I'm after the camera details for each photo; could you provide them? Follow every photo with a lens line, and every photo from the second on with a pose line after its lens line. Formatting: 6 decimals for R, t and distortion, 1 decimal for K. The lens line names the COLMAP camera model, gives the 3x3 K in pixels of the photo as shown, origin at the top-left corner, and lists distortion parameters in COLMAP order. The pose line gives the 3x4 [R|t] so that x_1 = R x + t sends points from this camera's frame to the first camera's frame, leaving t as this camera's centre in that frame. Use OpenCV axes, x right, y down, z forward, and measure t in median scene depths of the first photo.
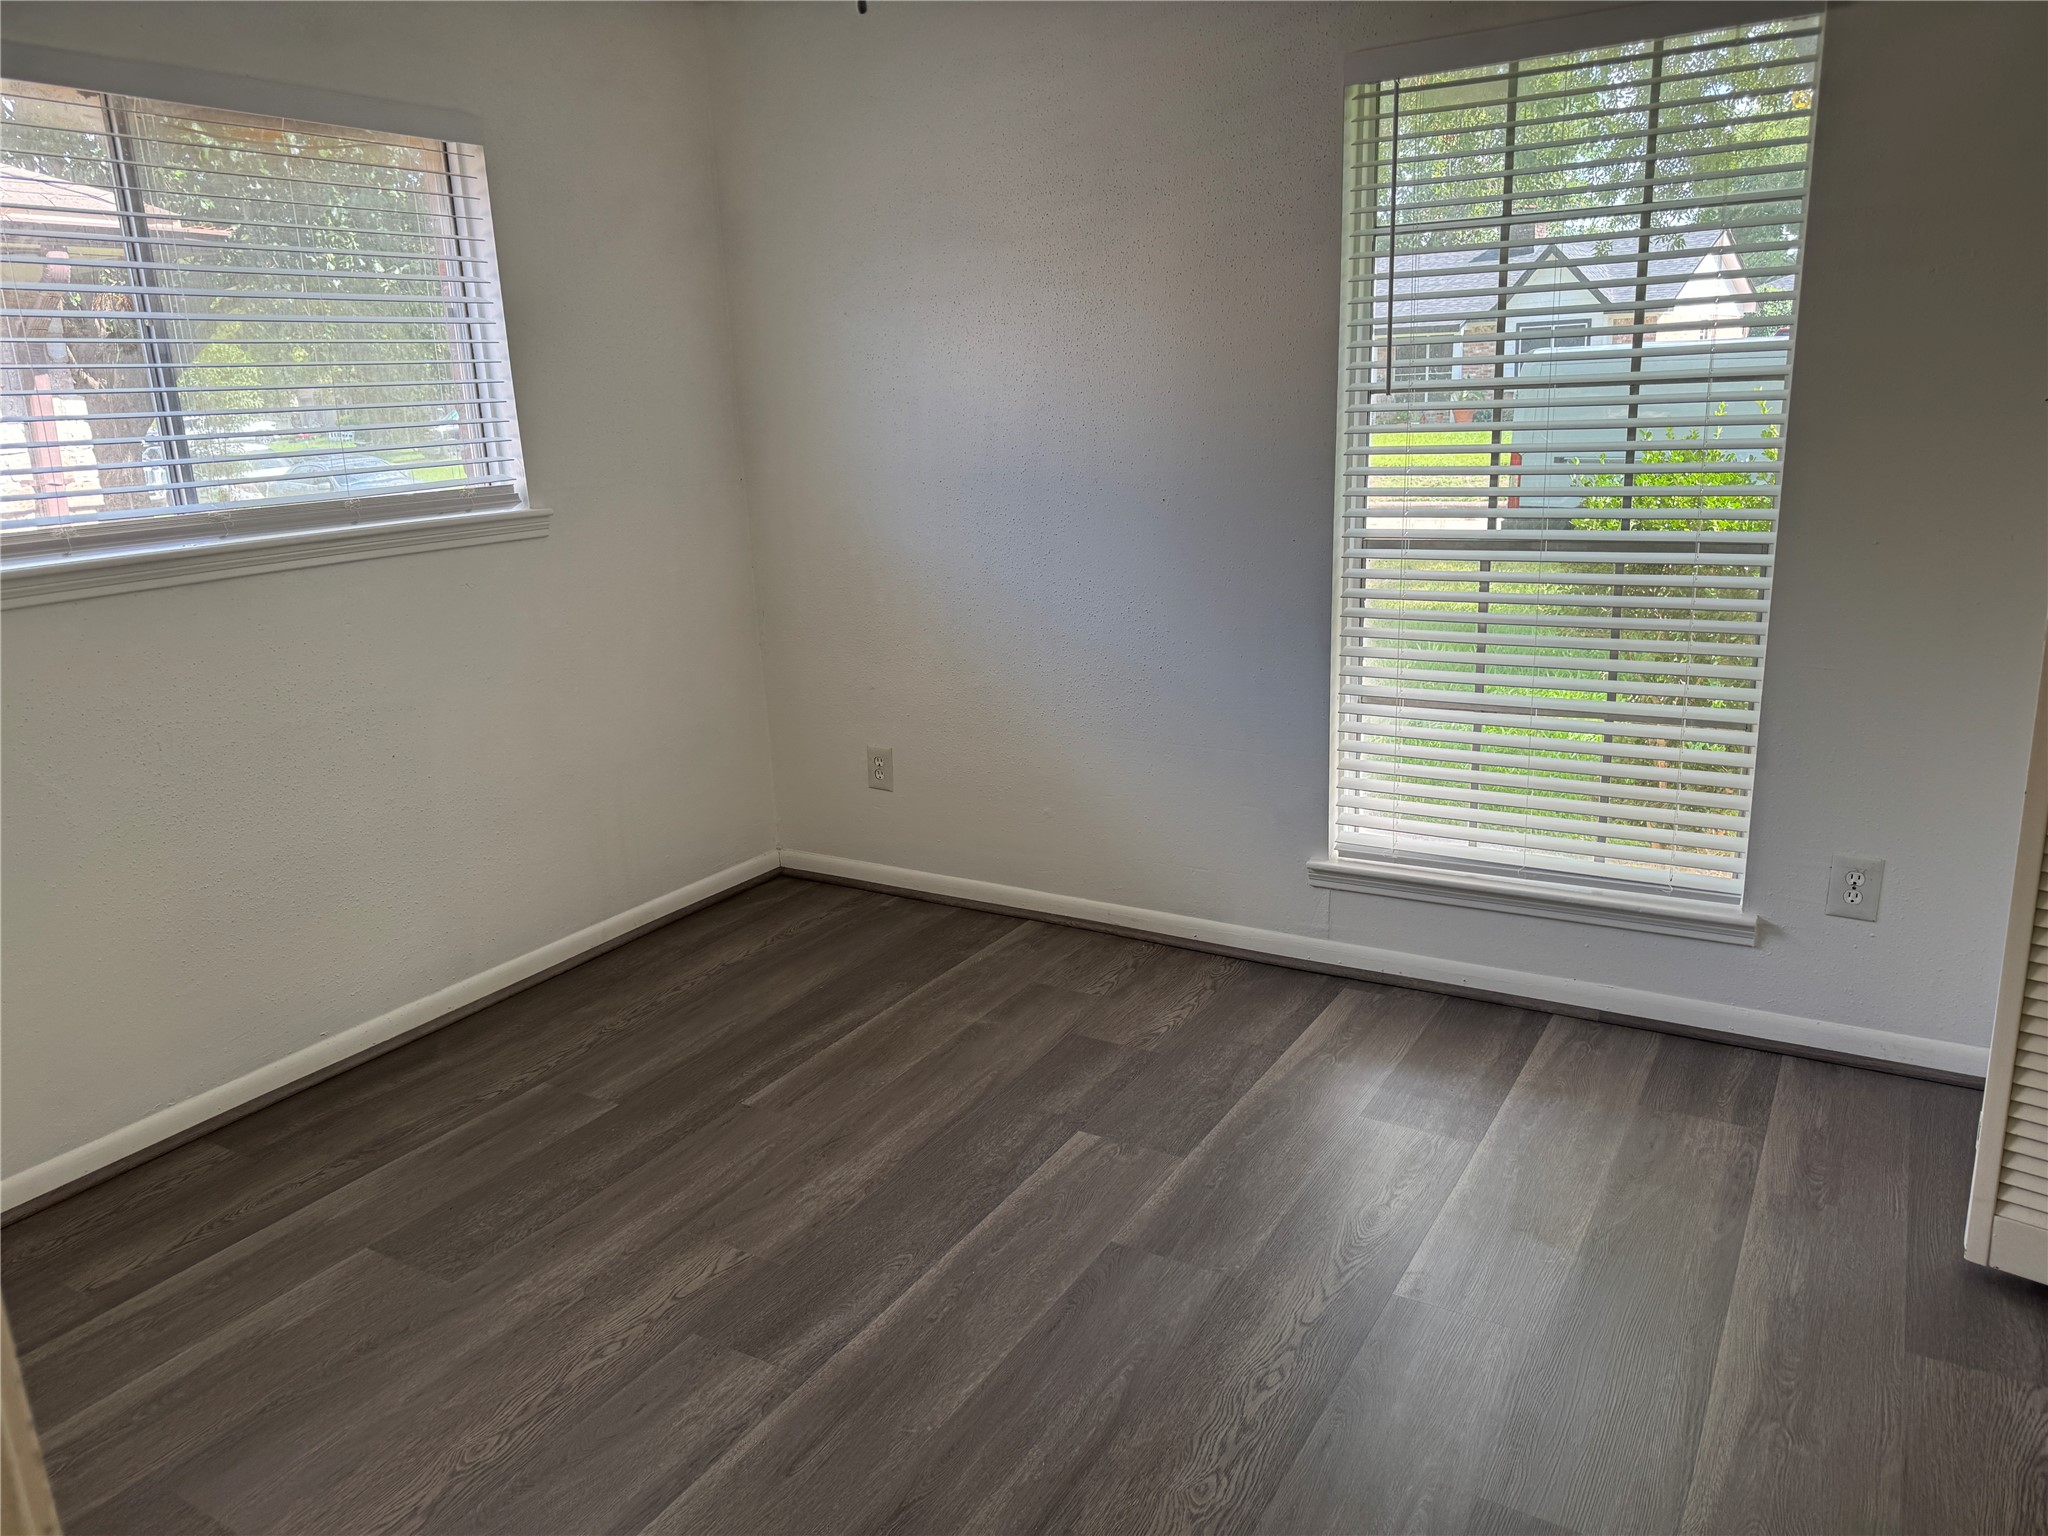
lens RADIAL K [[1444.0, 0, 1024.0], [0, 1444.0, 768.0], [0, 0, 1]] dist [-0.001183, -0.001678]
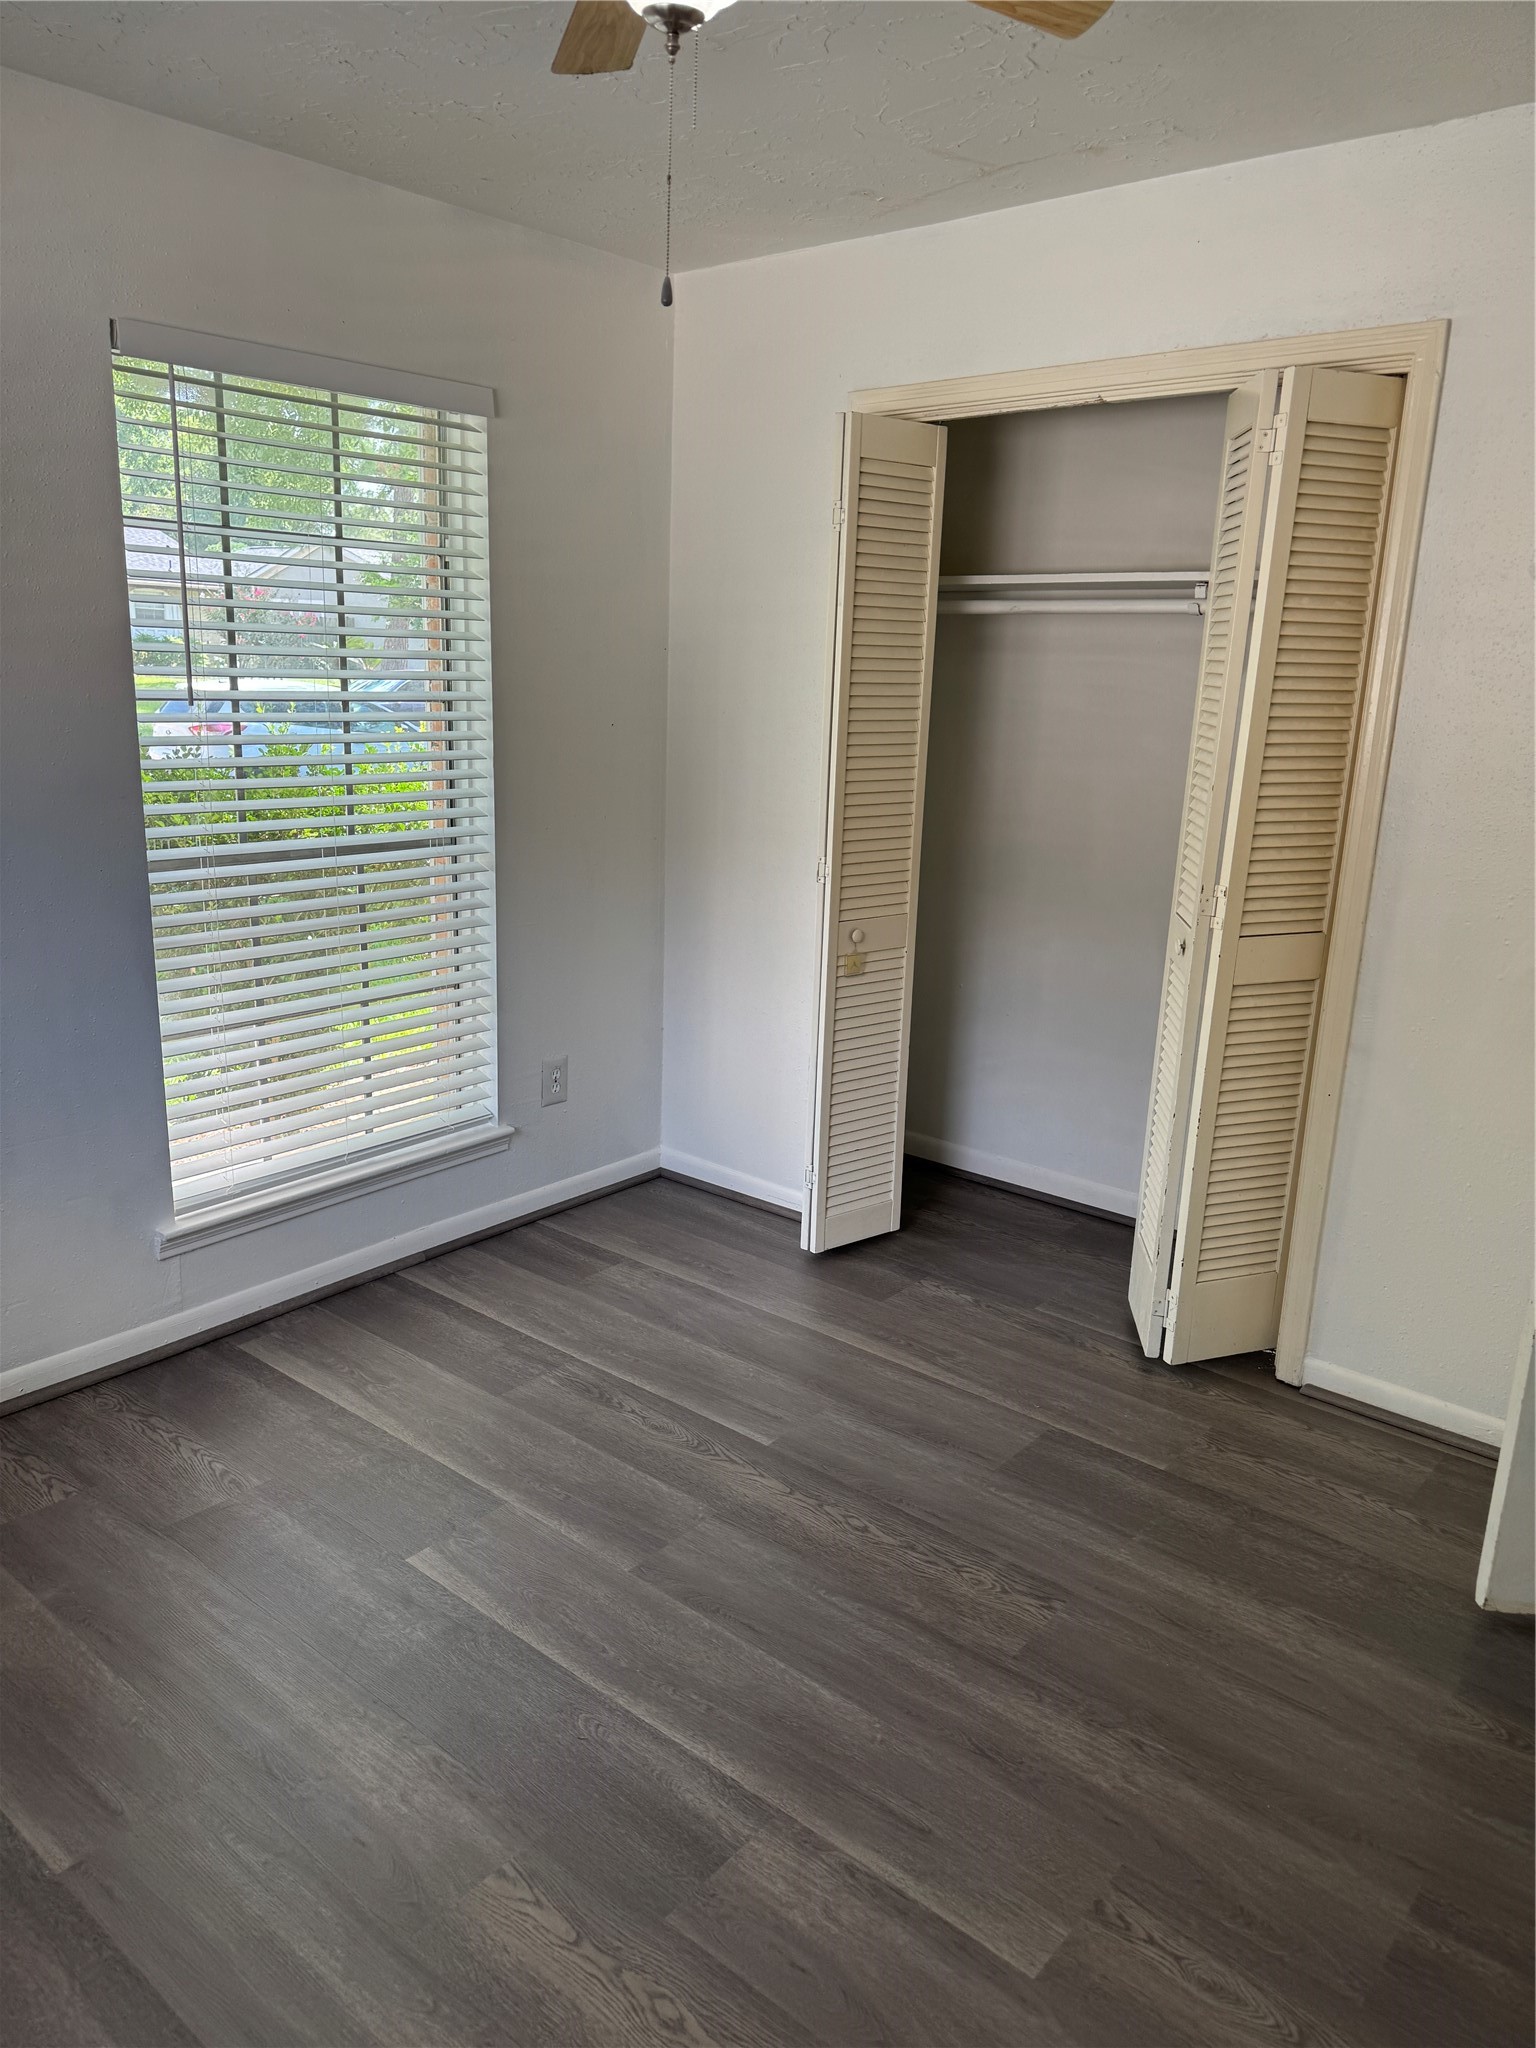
lens RADIAL K [[1383.4, 0, 769.3], [0, 1383.4, 1058.6], [0, 0, 1]] dist [-0.000614, -0.000159]
pose [[0.148915, -0.223621, 0.963233, -0.622569], [0.215765, 0.957971, 0.189042, -0.135701], [-0.965023, 0.179681, 0.190906, 0.537986]]
